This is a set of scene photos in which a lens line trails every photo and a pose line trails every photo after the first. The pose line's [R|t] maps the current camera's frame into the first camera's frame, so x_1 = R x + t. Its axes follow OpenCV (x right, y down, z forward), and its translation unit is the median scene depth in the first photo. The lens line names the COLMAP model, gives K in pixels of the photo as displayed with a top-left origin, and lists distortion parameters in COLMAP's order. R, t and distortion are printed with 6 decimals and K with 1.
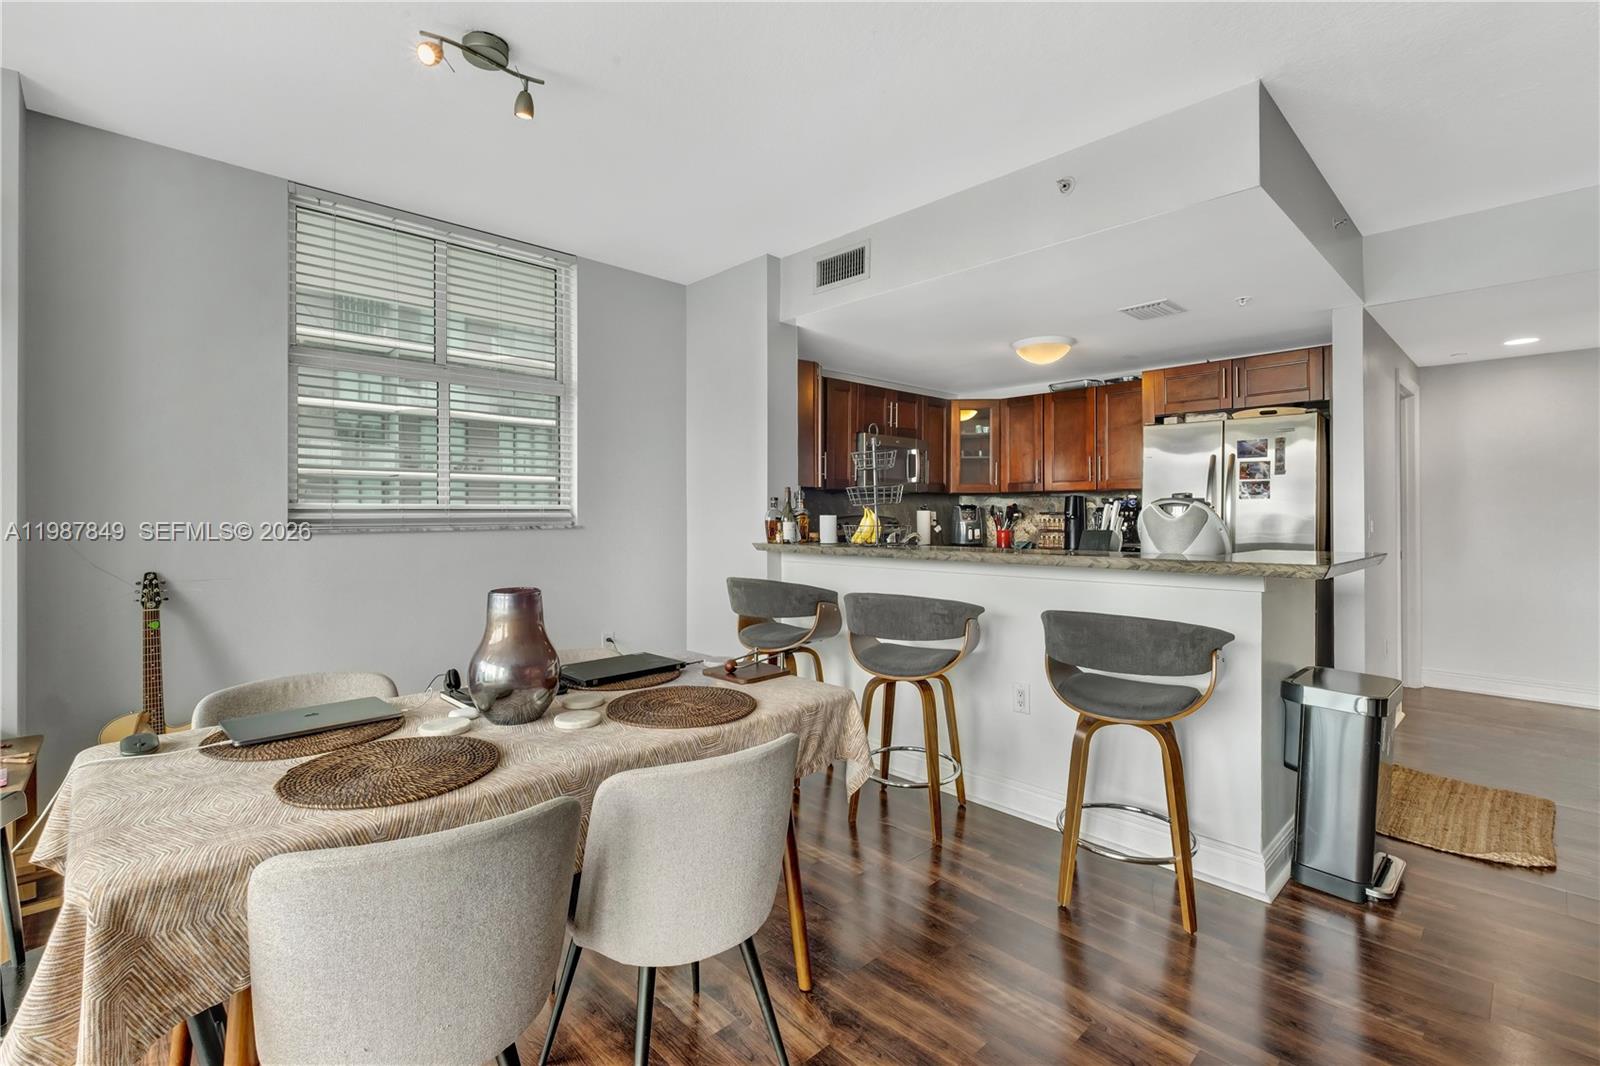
lens RADIAL K [[729.8, 0, 797.6], [0, 729.8, 511.8], [0, 0, 1]] dist [0.001612, -0.001380]
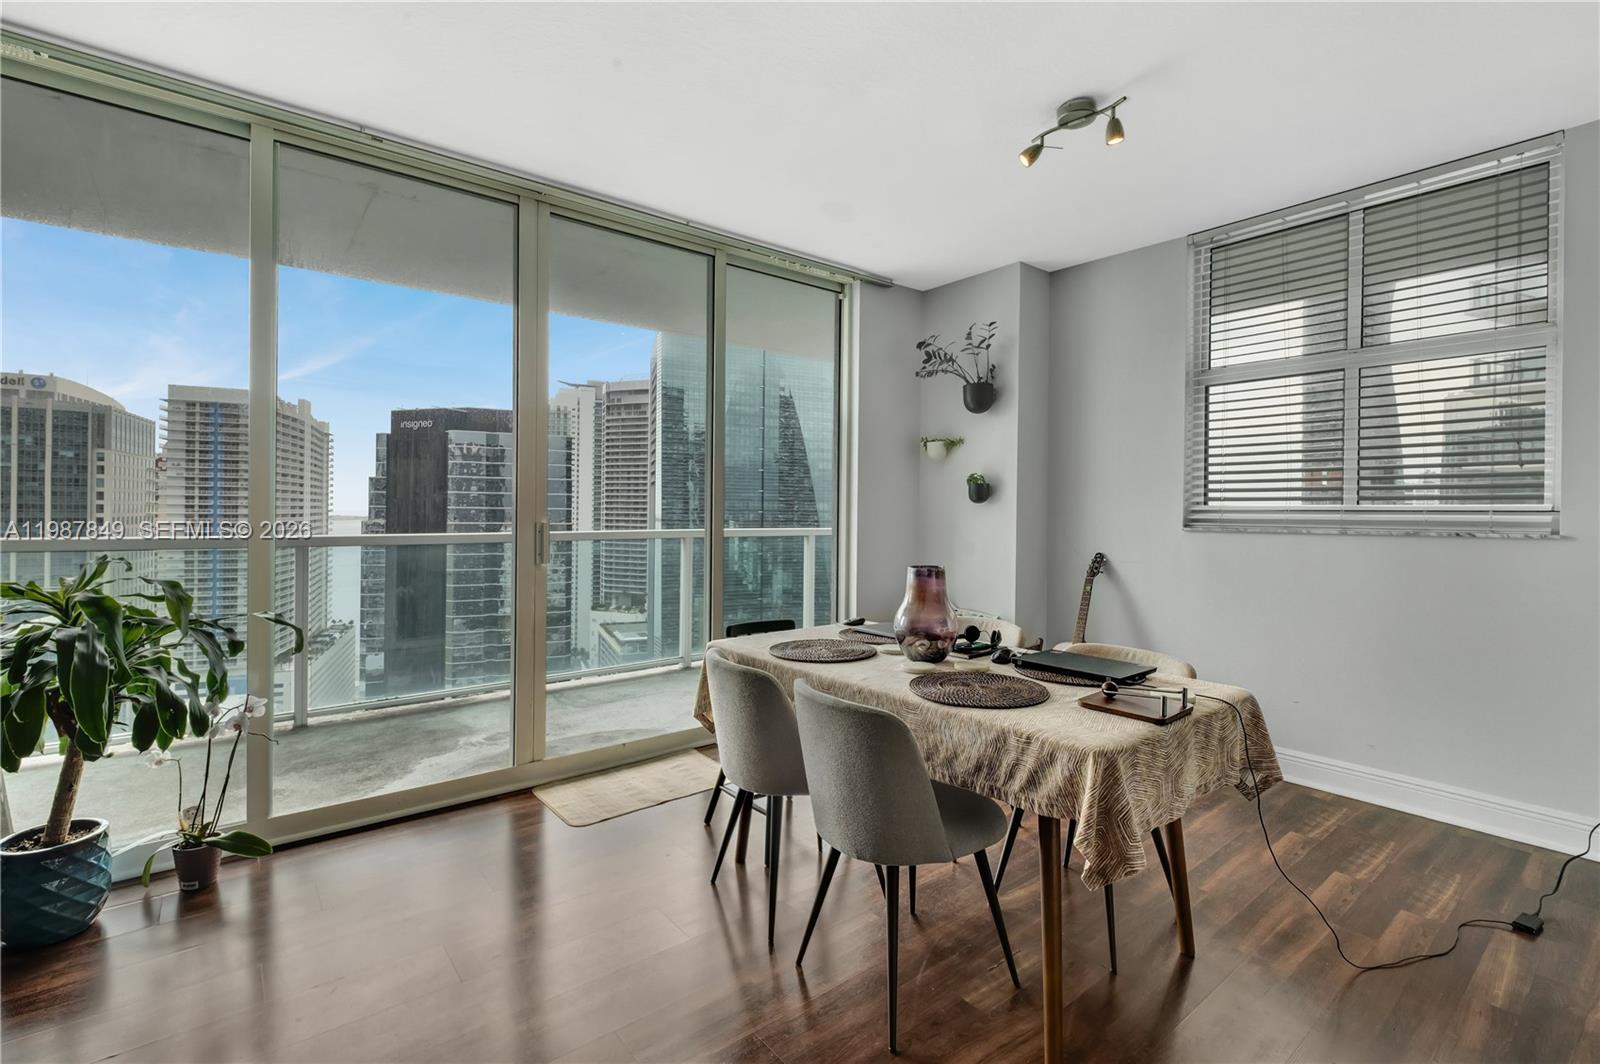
lens RADIAL K [[729.8, 0, 797.6], [0, 729.8, 510.8], [0, 0, 1]] dist [0.001612, -0.001380]
pose [[-0.088416, 0.002036, -0.996082, 0.495716], [-0.004854, 0.999985, 0.002475, -0.002054], [0.996072, 0.005054, -0.088405, 0.430682]]
